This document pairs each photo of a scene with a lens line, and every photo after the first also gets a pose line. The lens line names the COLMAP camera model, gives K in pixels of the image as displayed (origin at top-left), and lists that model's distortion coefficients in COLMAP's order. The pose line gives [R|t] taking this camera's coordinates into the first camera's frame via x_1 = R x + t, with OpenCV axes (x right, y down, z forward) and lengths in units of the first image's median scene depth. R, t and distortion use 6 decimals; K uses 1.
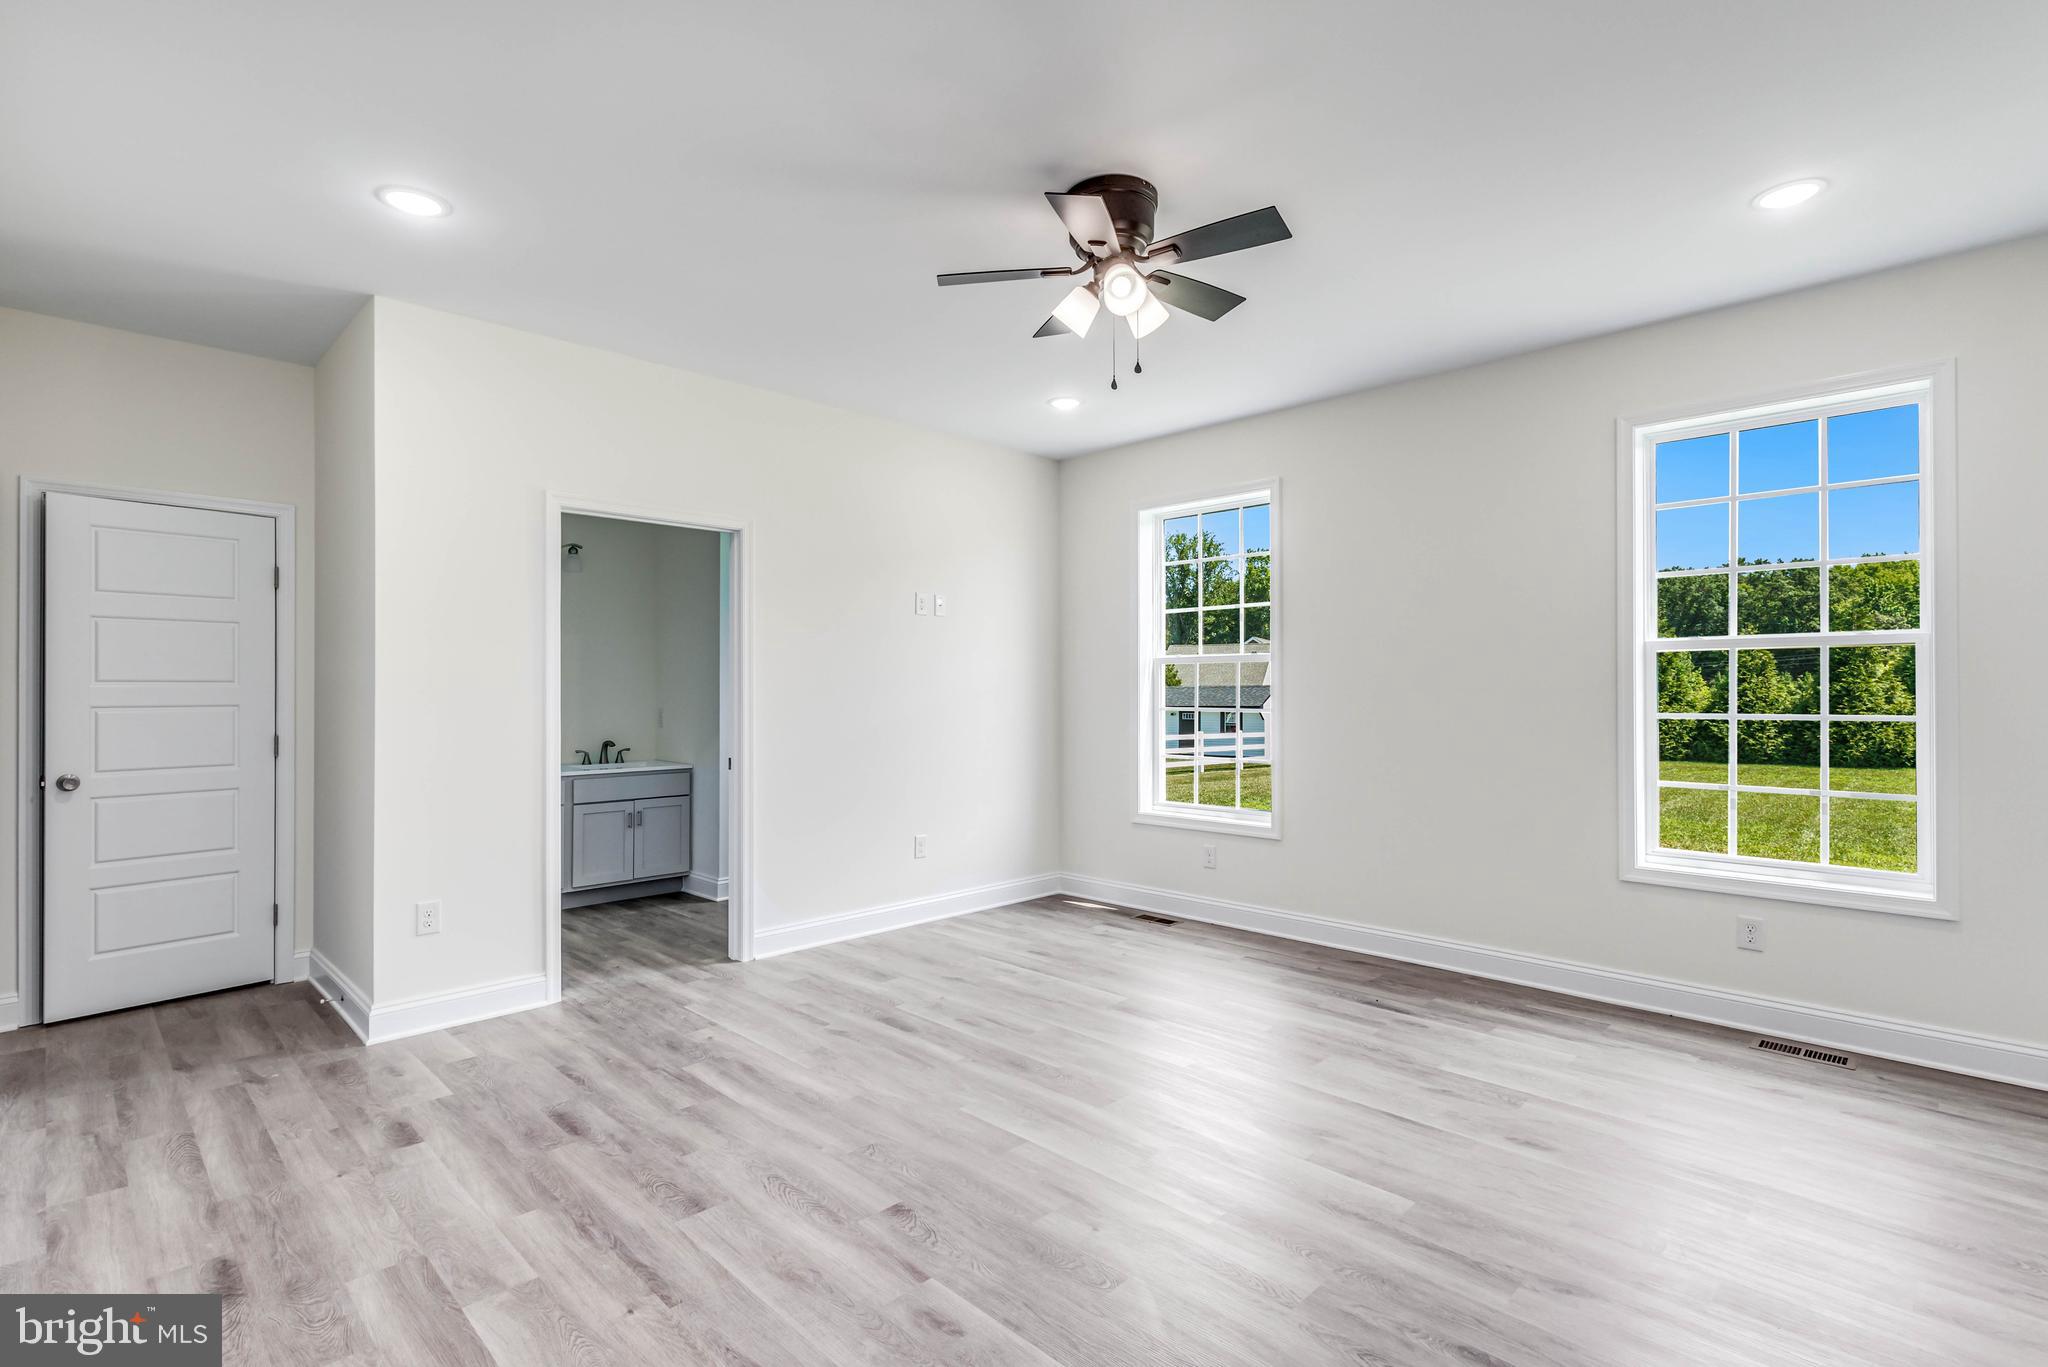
lens RADIAL K [[995.8, 0, 1027.6], [0, 995.8, 682.0], [0, 0, 1]] dist [0.006349, 0.000717]
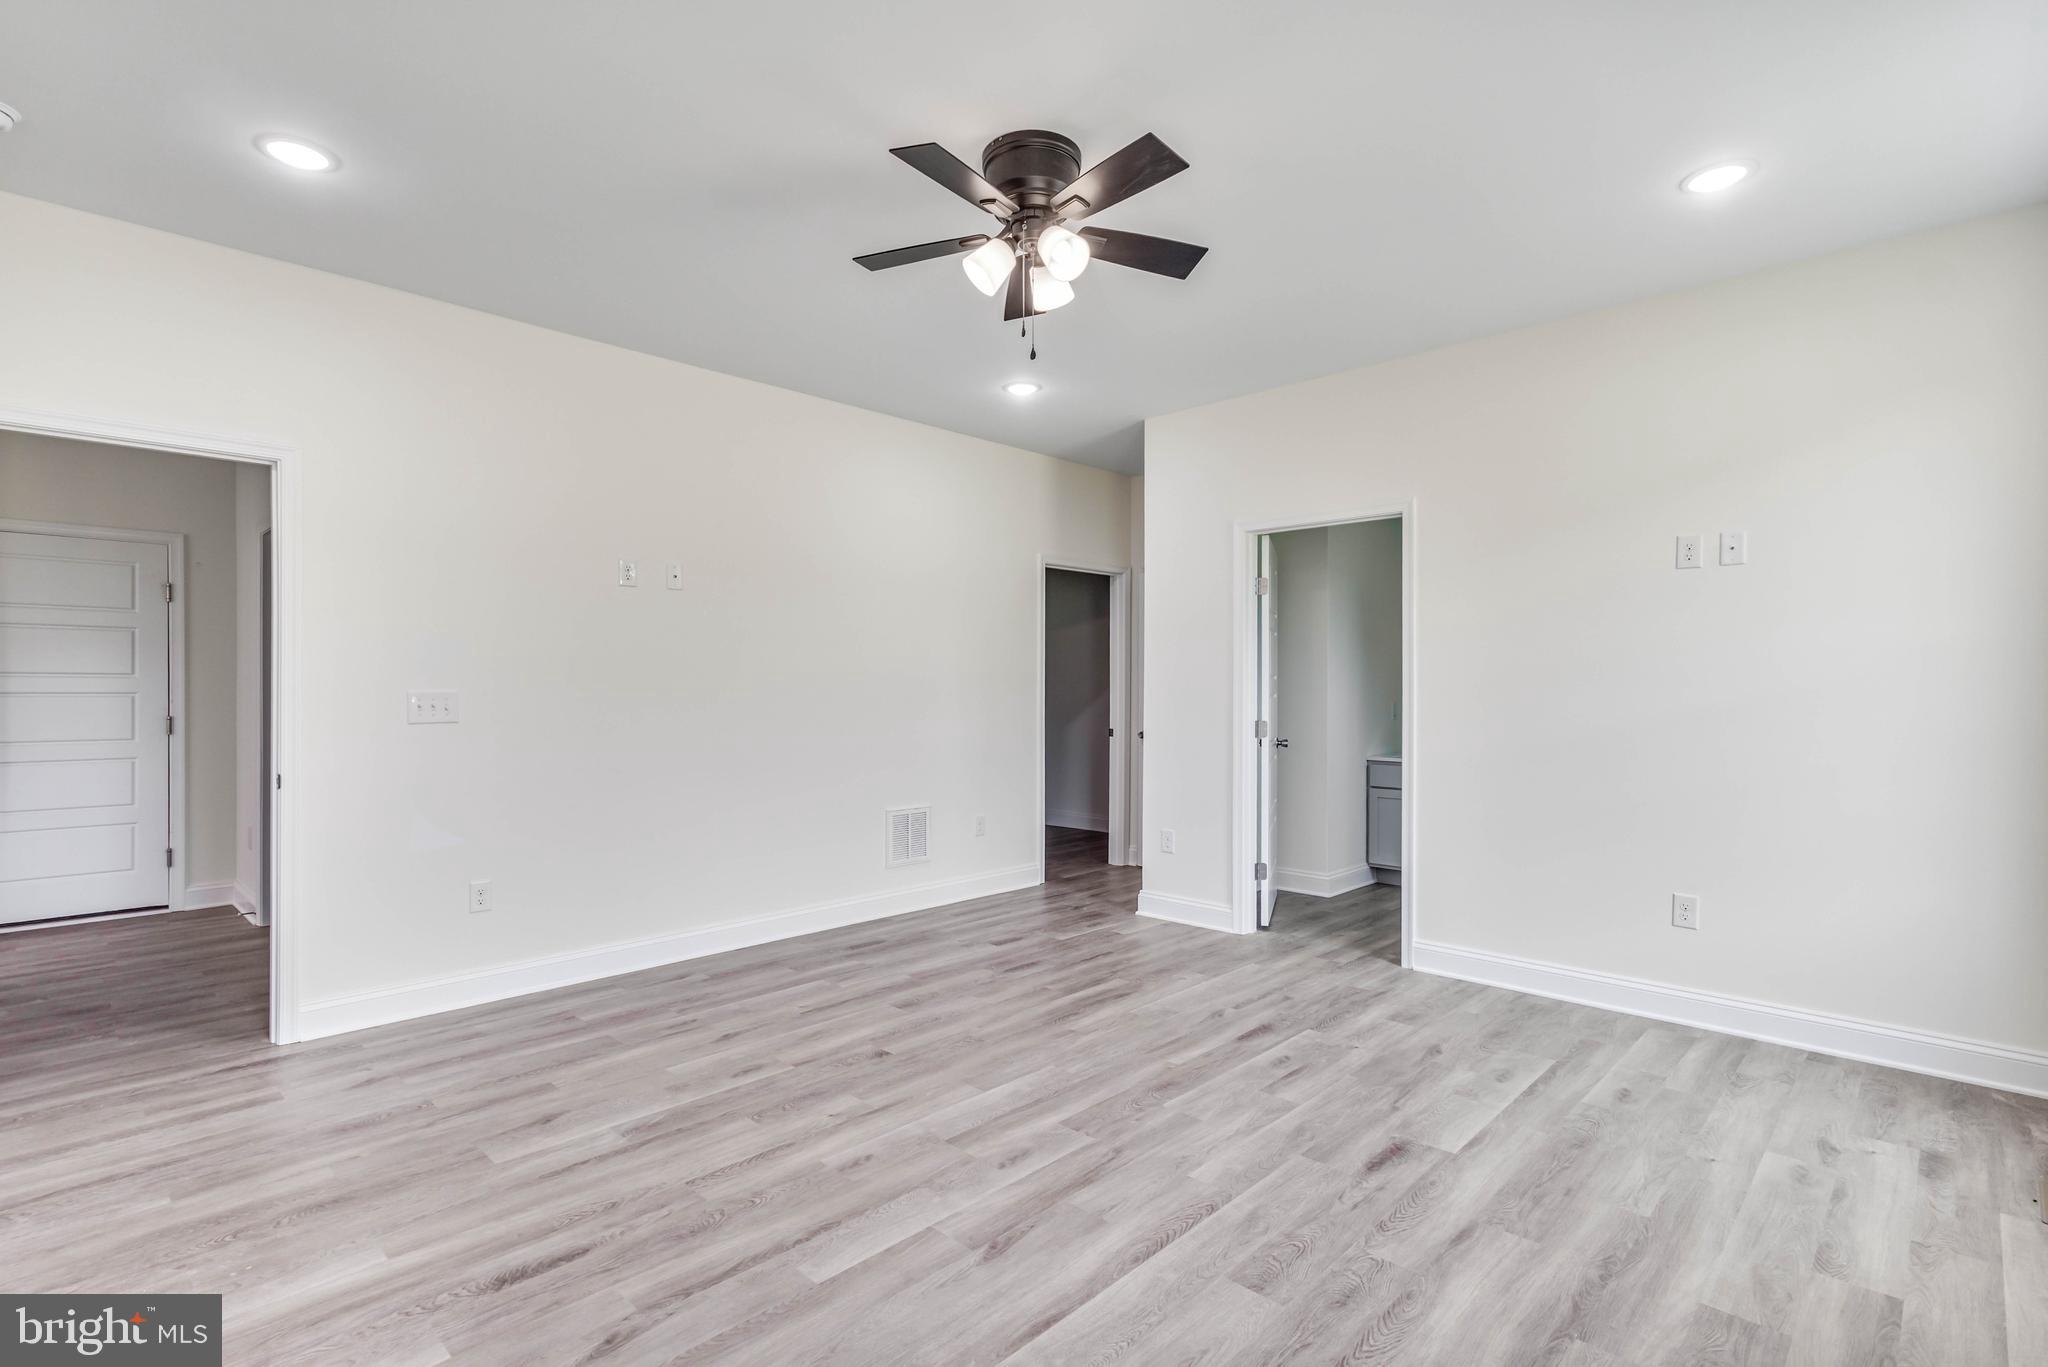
lens RADIAL K [[995.8, 0, 1028.0], [0, 995.8, 693.4], [0, 0, 1]] dist [0.006349, 0.000717]
pose [[-0.018763, 0.003196, -0.999819, 0.928091], [0.012351, 0.999919, 0.002964, 0.014523], [0.999748, -0.012293, -0.018801, 0.905601]]
